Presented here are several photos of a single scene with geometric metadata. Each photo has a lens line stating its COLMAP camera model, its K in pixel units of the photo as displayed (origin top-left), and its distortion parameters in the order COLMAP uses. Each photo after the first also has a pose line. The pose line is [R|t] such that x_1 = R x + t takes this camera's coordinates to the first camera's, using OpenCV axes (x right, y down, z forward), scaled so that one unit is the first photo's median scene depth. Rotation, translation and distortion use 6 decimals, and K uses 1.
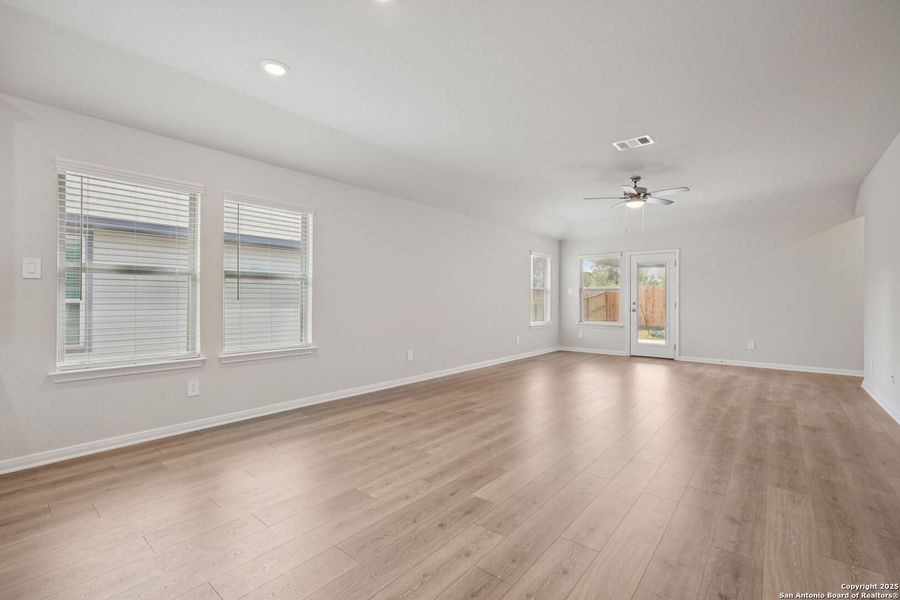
lens RADIAL K [[396.6, 0, 452.2], [0, 396.6, 295.8], [0, 0, 1]] dist [0.000013, 0.000933]
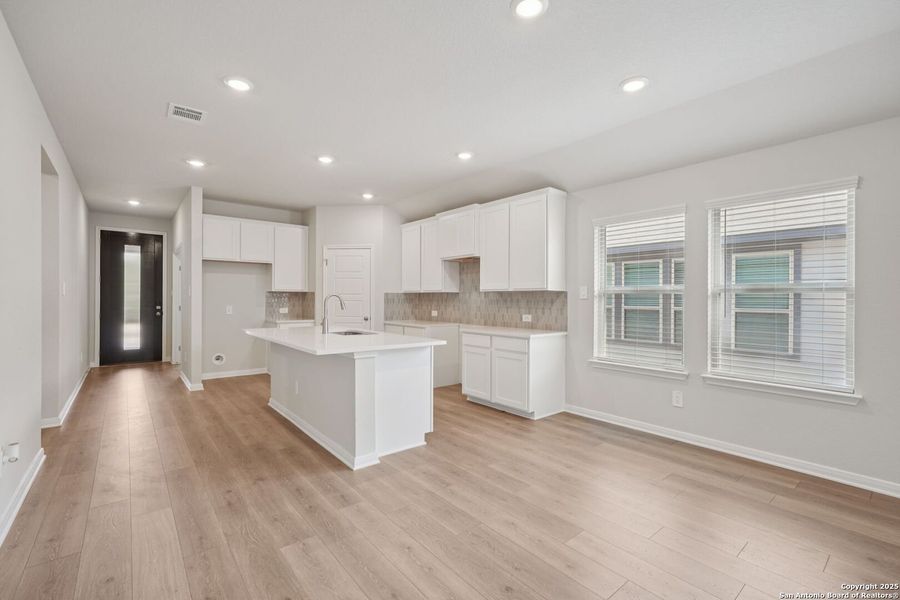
lens RADIAL K [[396.6, 0, 452.2], [0, 396.6, 295.8], [0, 0, 1]] dist [0.000013, 0.000933]
pose [[-0.188716, -0.021080, -0.981805, 0.266881], [-0.004203, 0.999778, -0.020658, -0.009032], [0.982023, 0.000228, -0.188763, 0.330929]]
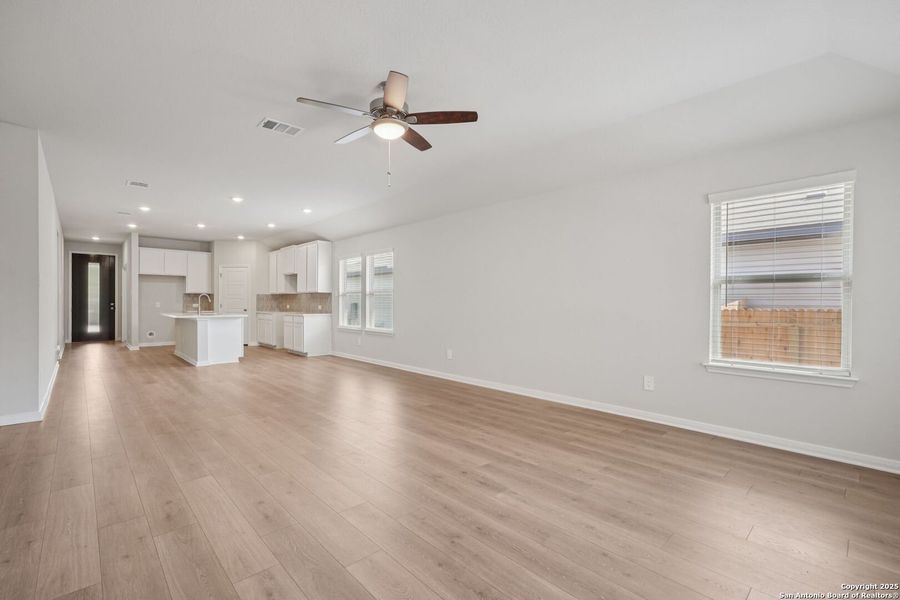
lens RADIAL K [[400.3, 0, 450.0], [0, 400.3, 300.0], [0, 0, 1]] dist [-0.001372, 0.000295]
pose [[-0.128328, -0.016372, -0.991597, 0.858146], [-0.000462, 0.999865, -0.016449, 0.014921], [0.991732, -0.001653, -0.128318, 0.983533]]
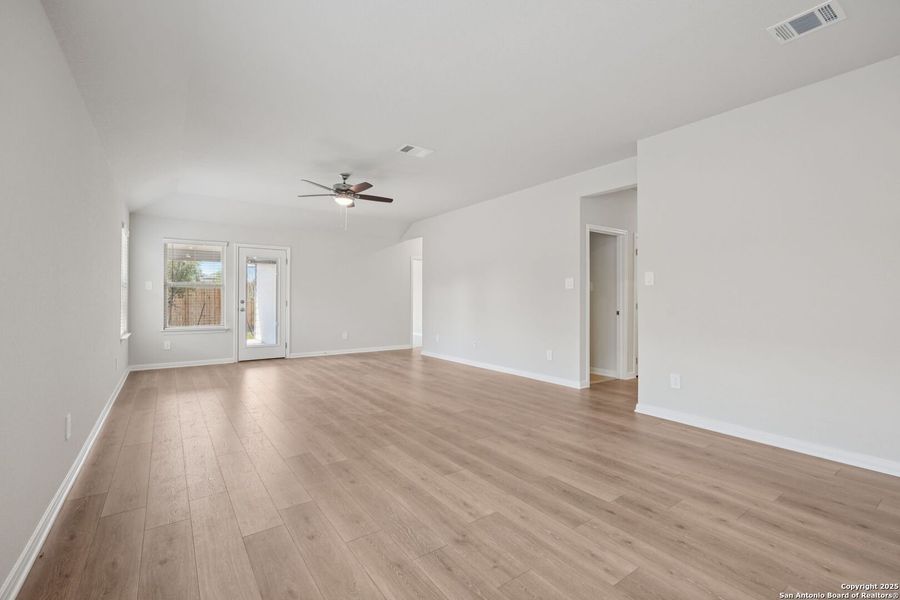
lens RADIAL K [[400.3, 0, 450.0], [0, 400.3, 300.0], [0, 0, 1]] dist [-0.001372, 0.000295]
pose [[0.259646, -0.007484, 0.965675, -0.361643], [-0.009324, 0.999904, 0.010256, 0.001454], [-0.965659, -0.011667, 0.259551, 0.413396]]
